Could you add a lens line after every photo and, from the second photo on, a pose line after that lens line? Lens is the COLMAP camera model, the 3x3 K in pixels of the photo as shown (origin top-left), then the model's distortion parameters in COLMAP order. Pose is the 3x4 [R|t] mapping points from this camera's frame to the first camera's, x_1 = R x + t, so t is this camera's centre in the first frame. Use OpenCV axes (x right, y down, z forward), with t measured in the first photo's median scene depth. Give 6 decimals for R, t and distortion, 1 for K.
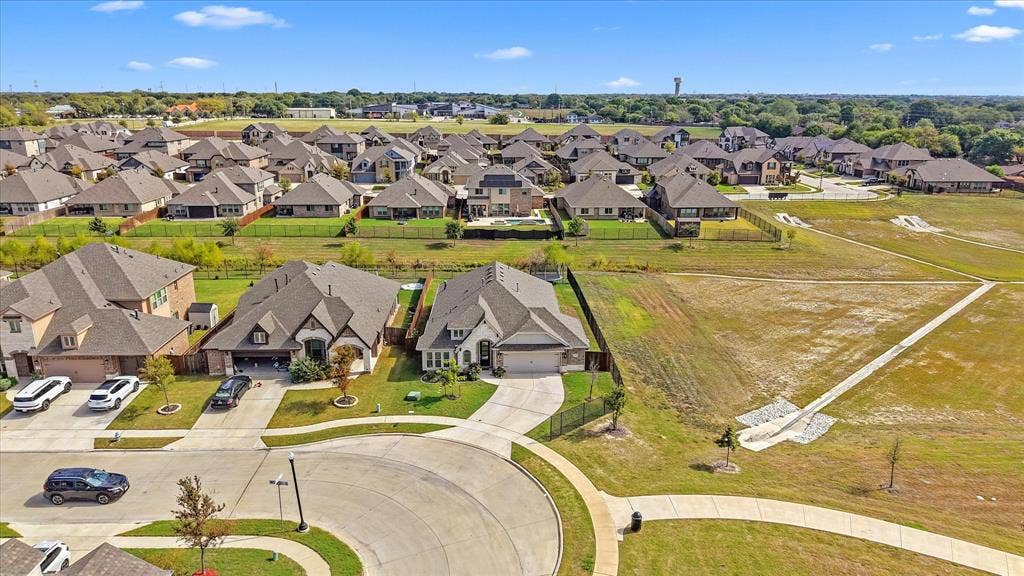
lens RADIAL K [[754.0, 0, 512.0], [0, 754.0, 288.0], [0, 0, 1]] dist [0.000331, -0.005072]
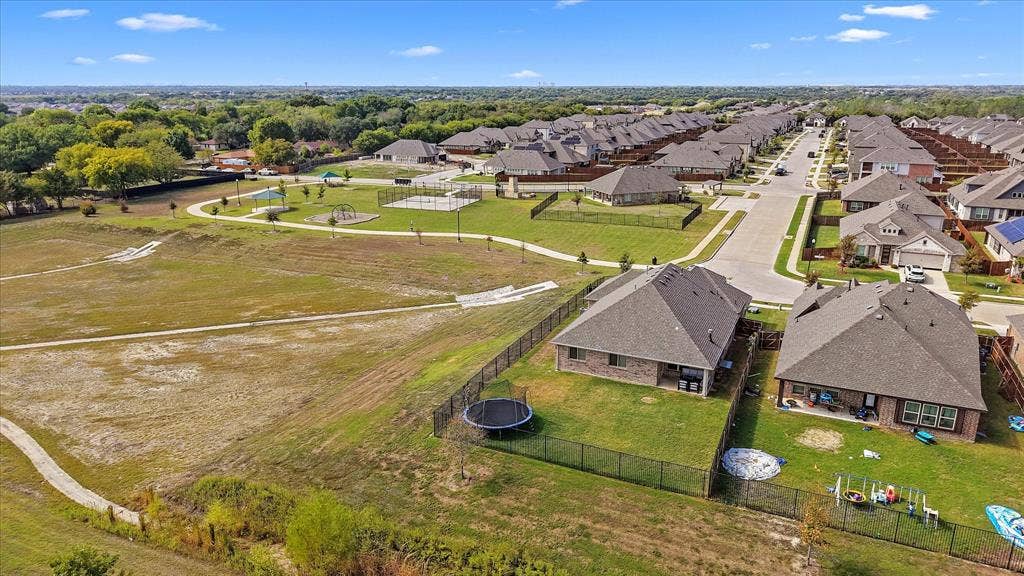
lens RADIAL K [[754.0, 0, 512.0], [0, 754.0, 288.0], [0, 0, 1]] dist [0.000331, -0.005072]
pose [[-0.903609, -0.127132, 0.409058, -0.232160], [0.093593, 0.873275, 0.478153, -0.442827], [-0.418009, 0.470348, -0.777201, 1.678289]]
